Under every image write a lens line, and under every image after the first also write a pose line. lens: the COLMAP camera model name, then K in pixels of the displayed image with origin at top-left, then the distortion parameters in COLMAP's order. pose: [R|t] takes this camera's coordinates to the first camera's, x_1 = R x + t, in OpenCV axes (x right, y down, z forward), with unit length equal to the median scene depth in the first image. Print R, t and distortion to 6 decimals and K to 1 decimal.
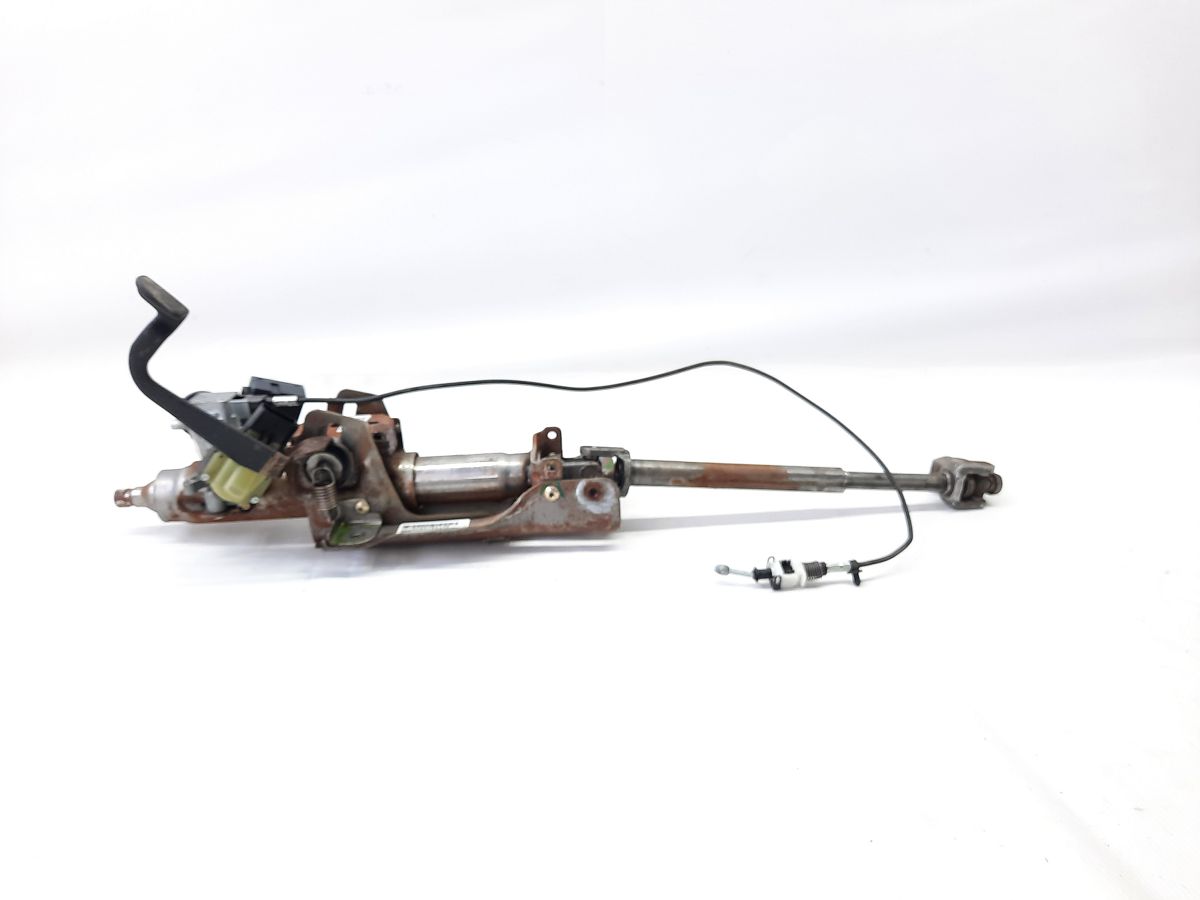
lens RADIAL K [[894.6, 0, 600.0], [0, 894.6, 450.0], [0, 0, 1]] dist [-0.000070, -0.044492]
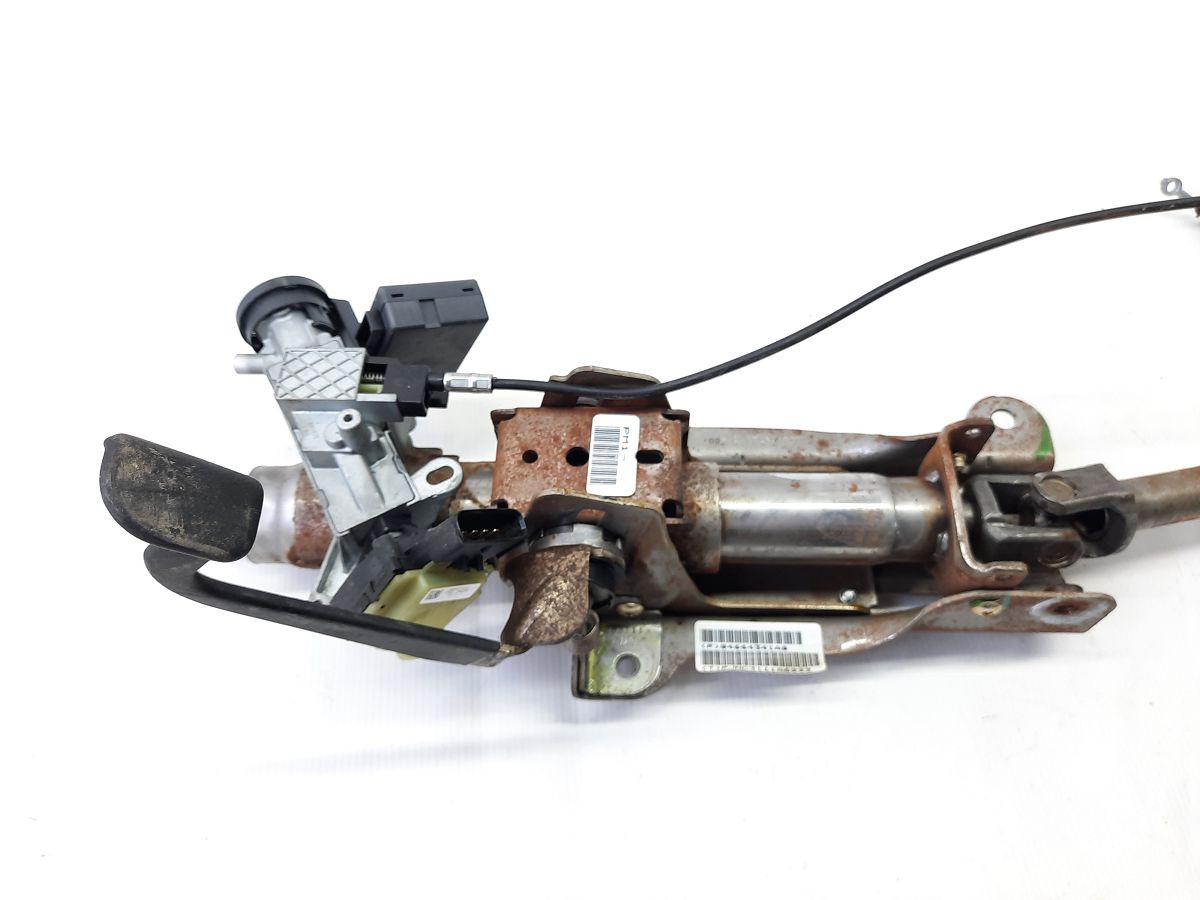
lens RADIAL K [[895.2, 0, 600.0], [0, 895.2, 450.0], [0, 0, 1]] dist [0.009276, -0.000678]
pose [[0.997028, 0.073166, -0.024115, -0.271676], [-0.044443, 0.801961, 0.595721, -0.327881], [0.062926, -0.592879, 0.802829, 0.604468]]
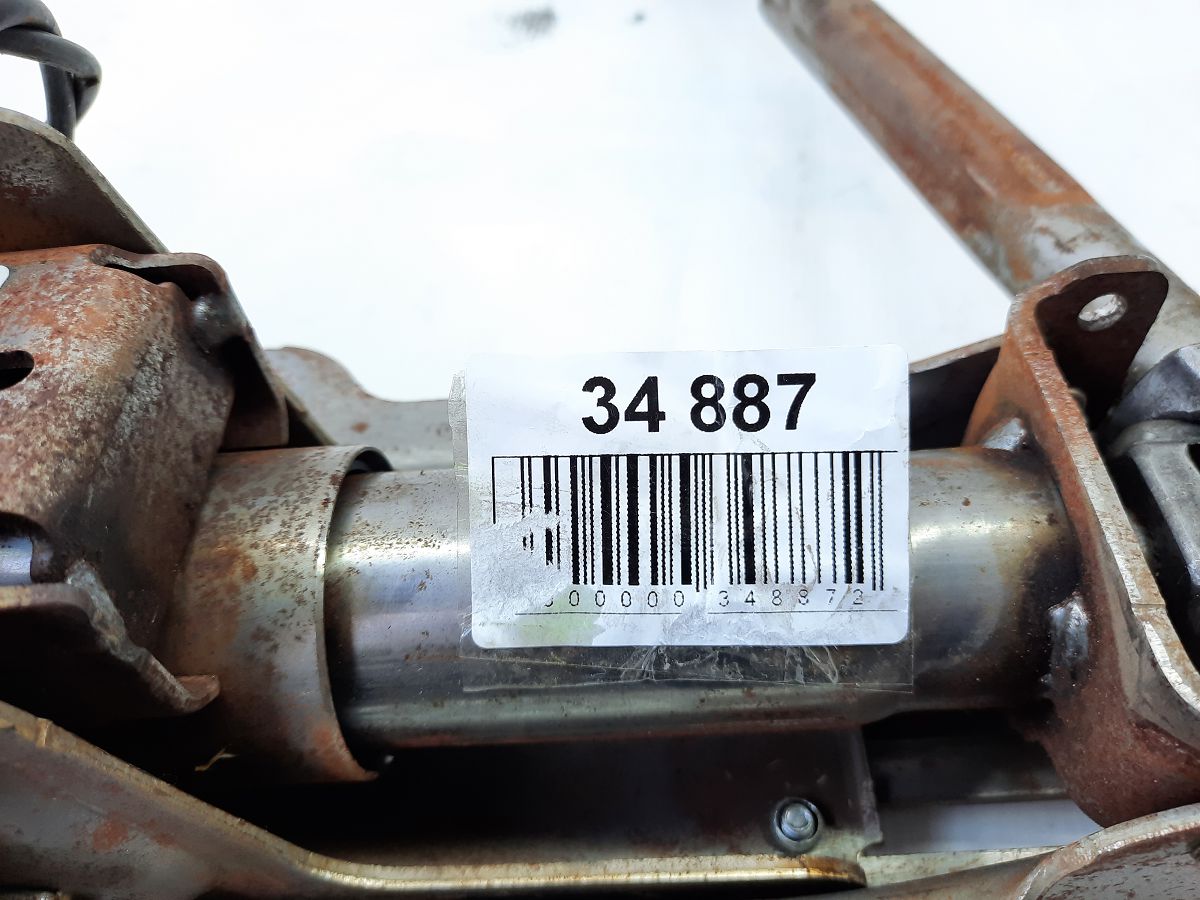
lens RADIAL K [[888.9, 0, 621.1], [0, 888.9, 455.6], [0, 0, 1]] dist [-0.027405, 0.001731]
pose [[0.999243, 0.008630, -0.037946, -0.159274], [0.009702, 0.889057, 0.457695, -0.093009], [0.037686, -0.457716, 0.888299, 0.866381]]
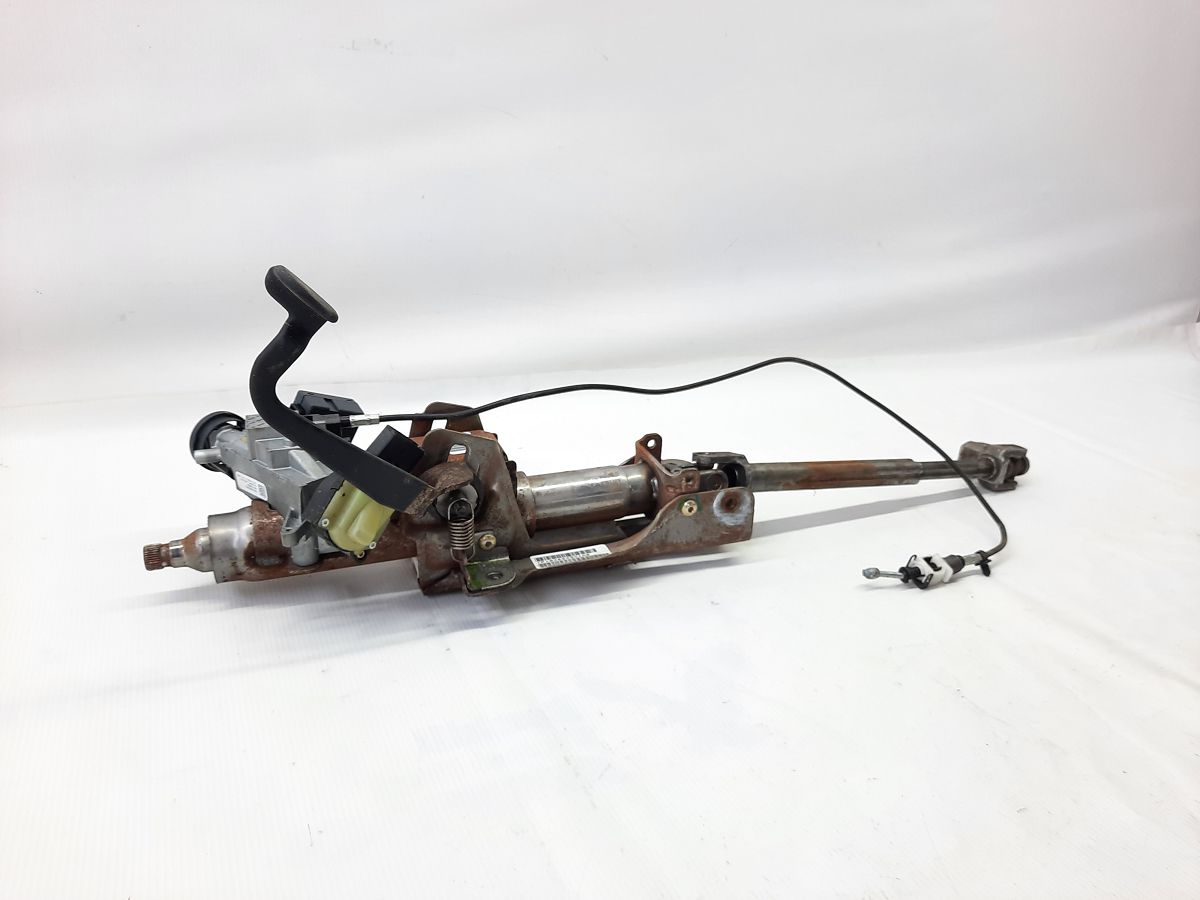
lens RADIAL K [[895.2, 0, 600.0], [0, 895.2, 450.0], [0, 0, 1]] dist [0.009276, -0.000678]
pose [[0.953349, -0.058917, 0.296064, -0.400023], [0.056061, 0.998263, 0.018136, -0.031087], [-0.296618, -0.000692, 0.954996, 0.156358]]
